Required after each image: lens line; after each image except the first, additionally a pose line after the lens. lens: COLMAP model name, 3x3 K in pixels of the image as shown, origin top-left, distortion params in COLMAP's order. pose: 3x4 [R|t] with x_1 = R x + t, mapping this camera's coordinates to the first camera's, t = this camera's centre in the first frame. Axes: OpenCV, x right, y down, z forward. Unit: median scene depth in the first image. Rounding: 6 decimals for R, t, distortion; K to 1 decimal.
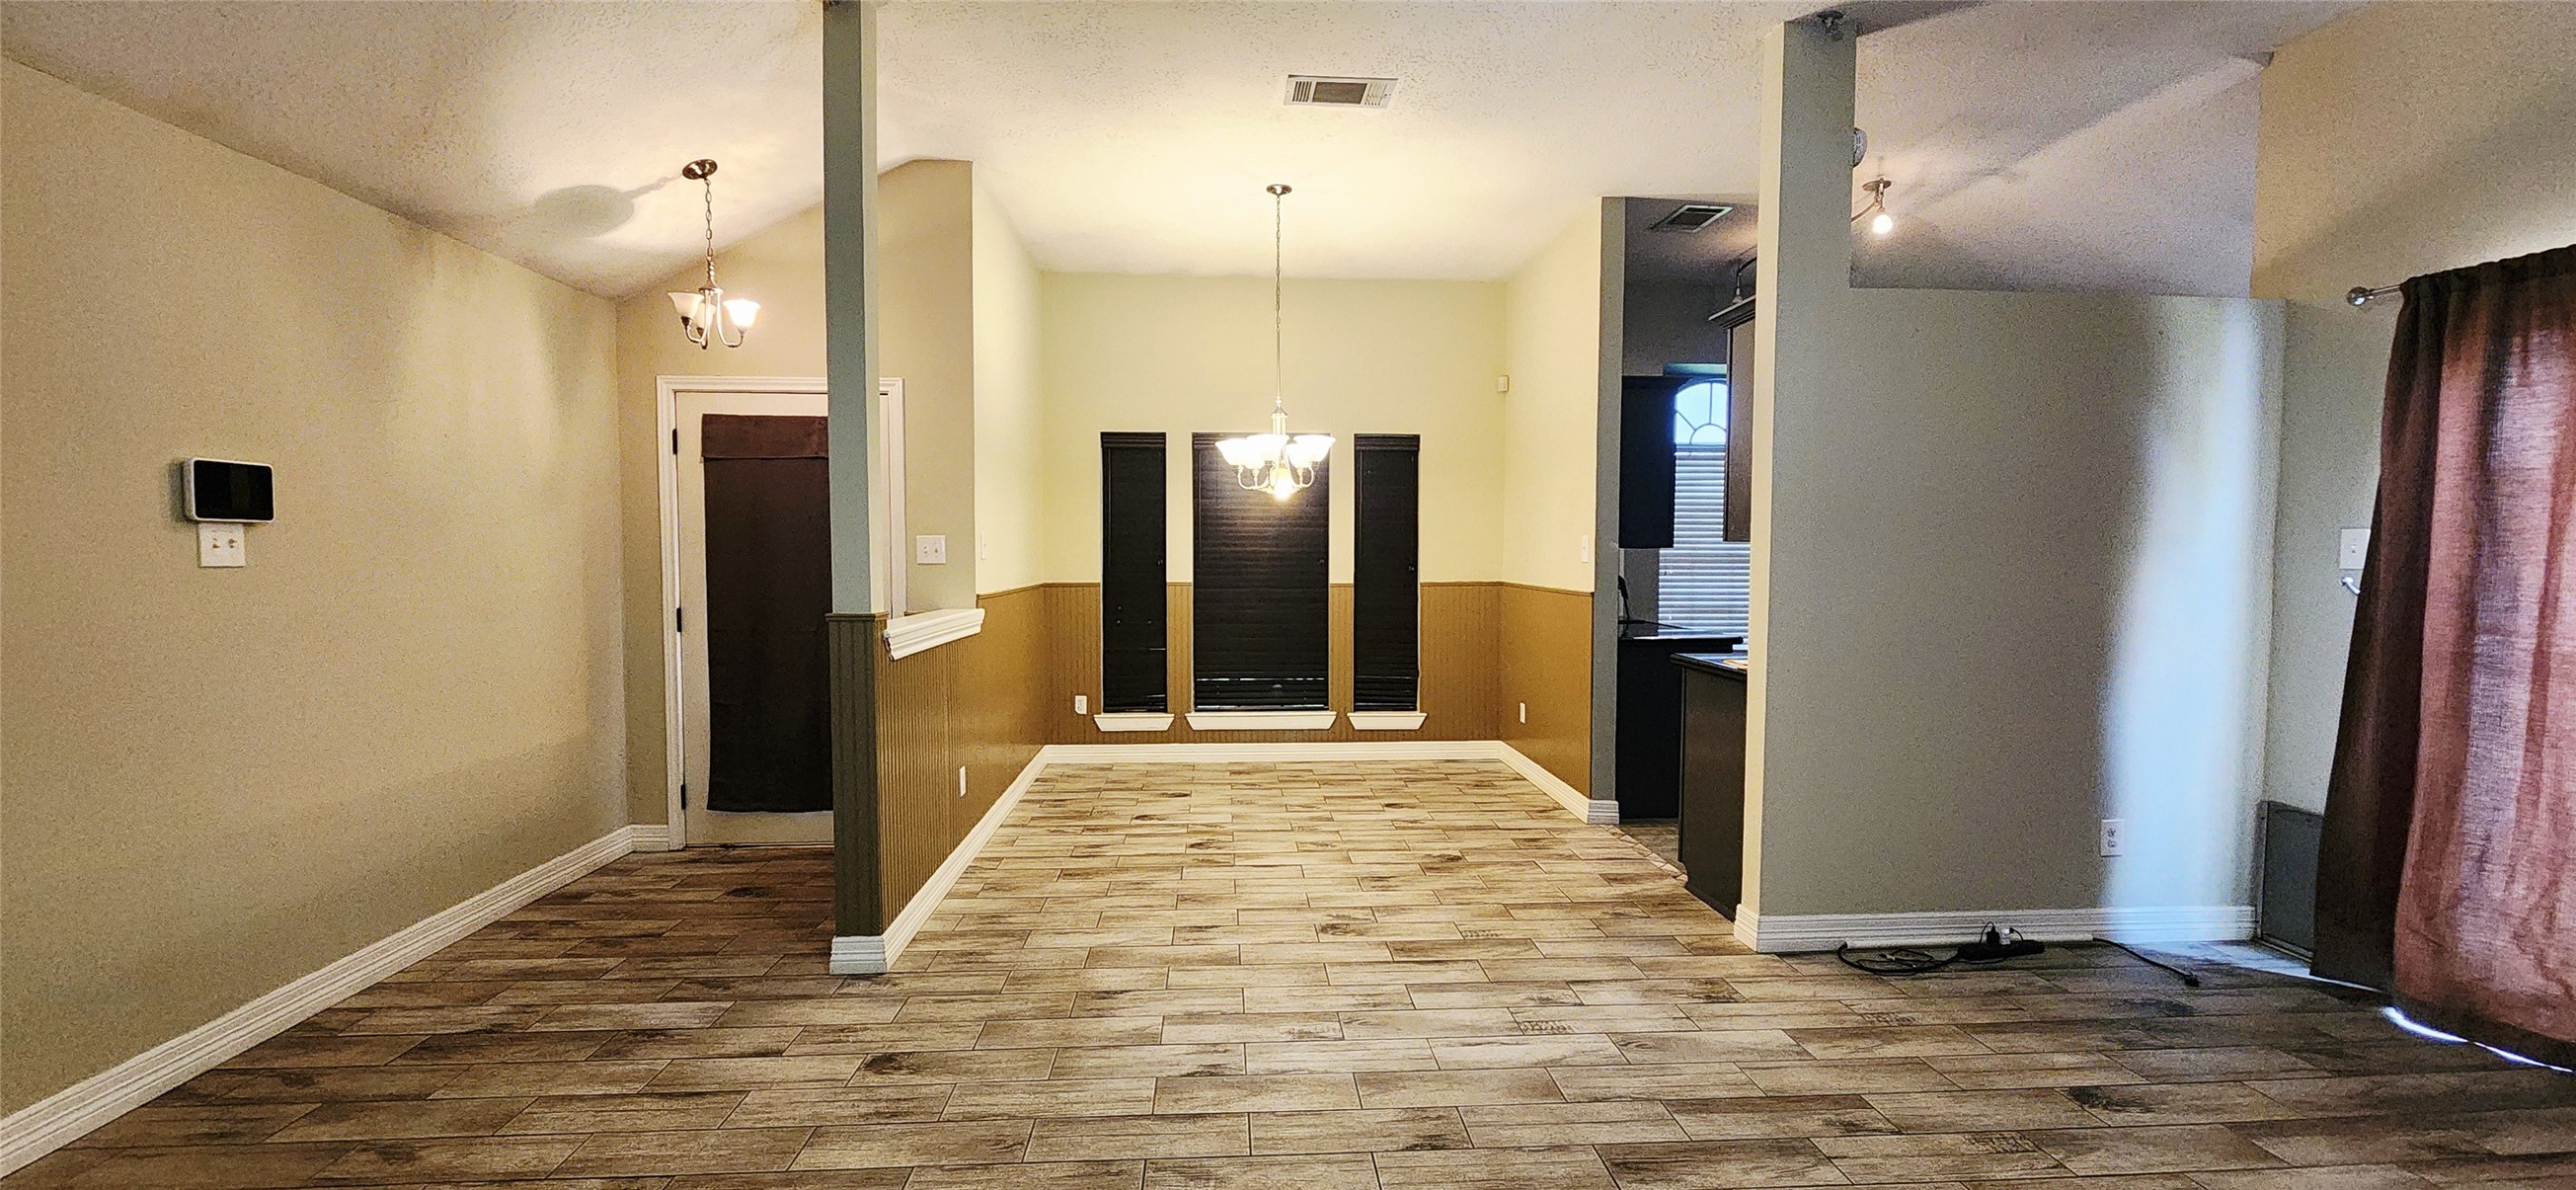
lens RADIAL K [[1052.9, 0, 1280.9], [0, 1052.9, 604.9], [0, 0, 1]] dist [0.008724, -0.003302]
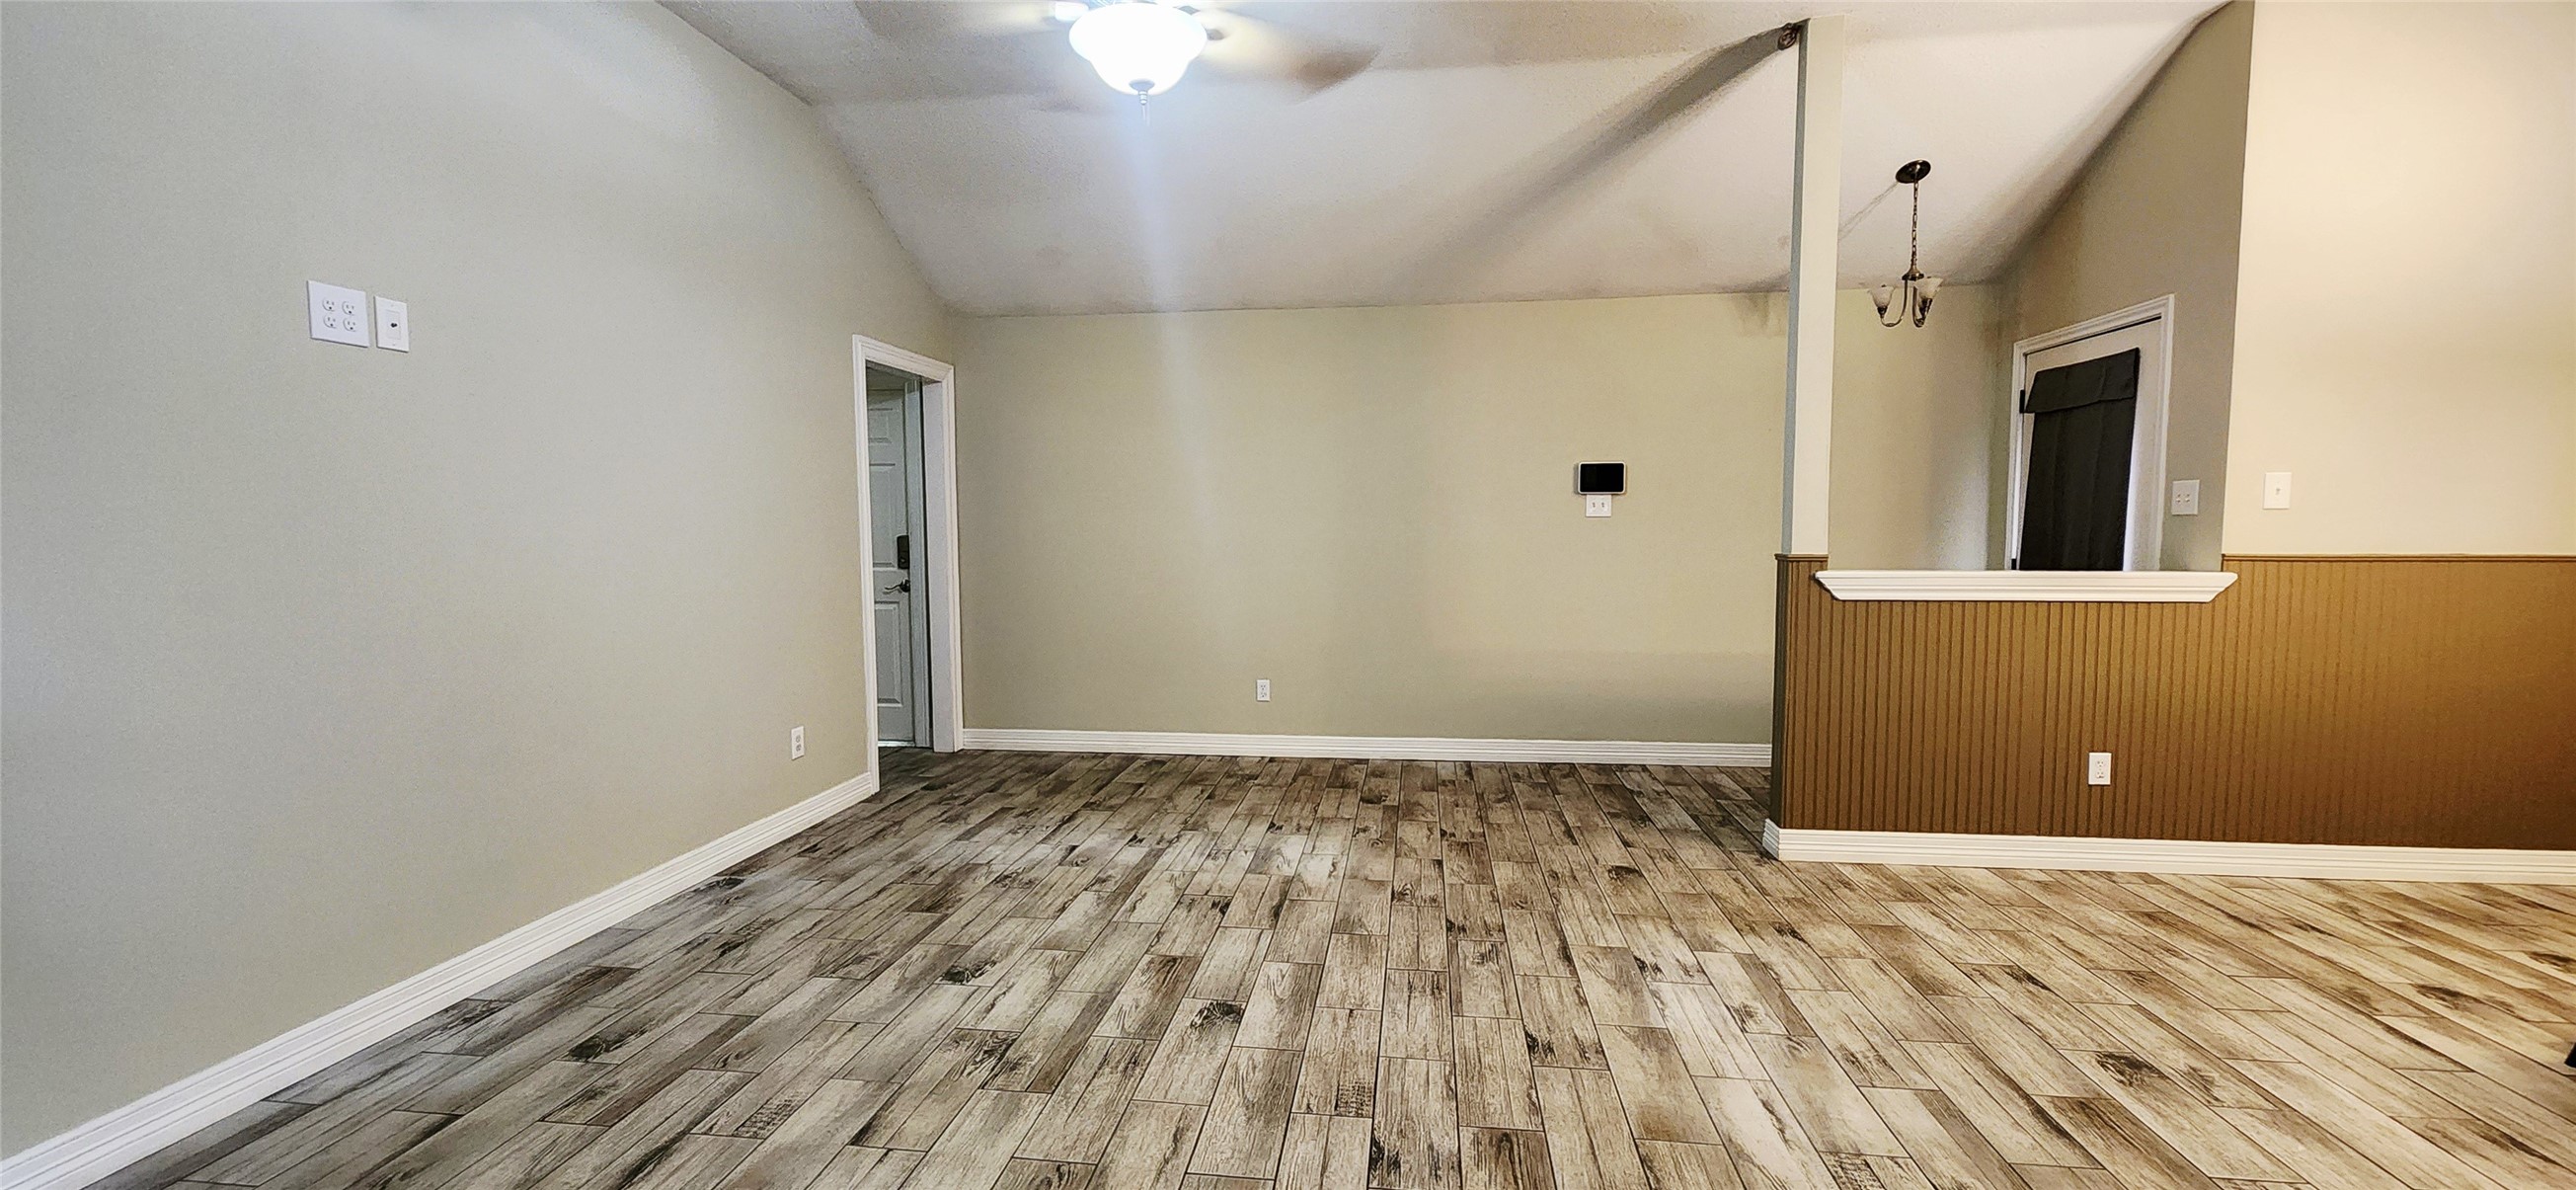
lens RADIAL K [[1052.9, 0, 1280.6], [0, 1052.9, 602.3], [0, 0, 1]] dist [0.008724, -0.003302]
pose [[-0.193341, 0.071908, -0.978493, 0.913457], [-0.046831, 0.995497, 0.082411, -0.009271], [0.980013, 0.061757, -0.189103, 0.697747]]
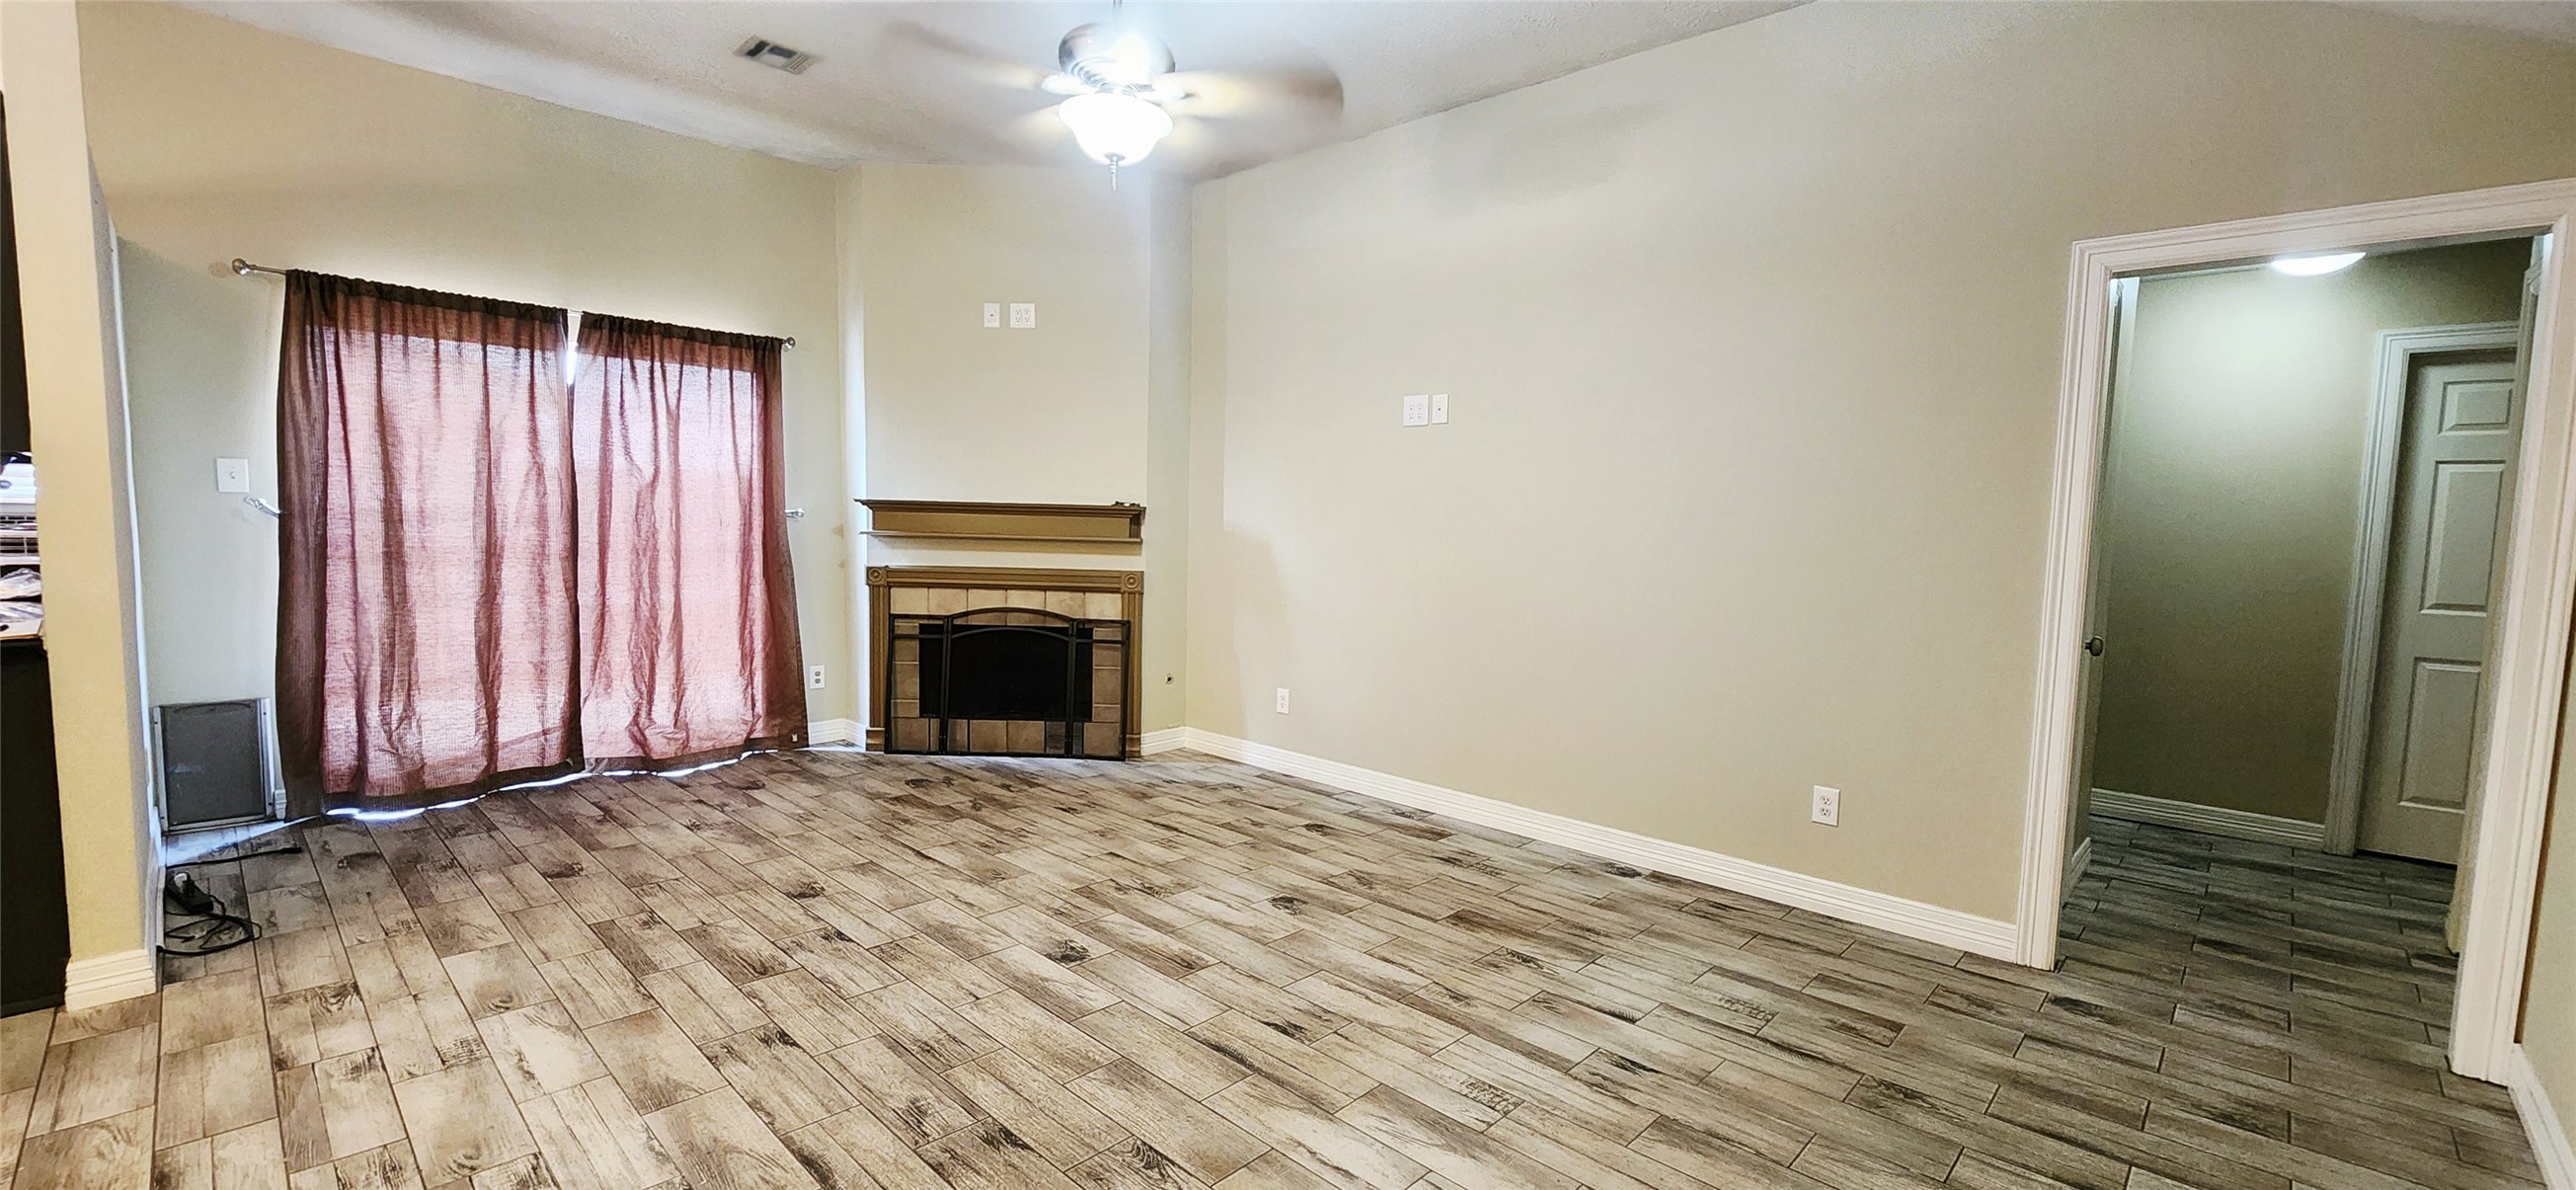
lens RADIAL K [[1052.9, 0, 1281.5], [0, 1052.9, 607.5], [0, 0, 1]] dist [0.008724, -0.003302]
pose [[-0.672326, -0.082432, 0.735651, -0.725897], [0.014001, 0.992187, 0.123974, -0.038686], [-0.740123, 0.093651, -0.665919, 0.983422]]
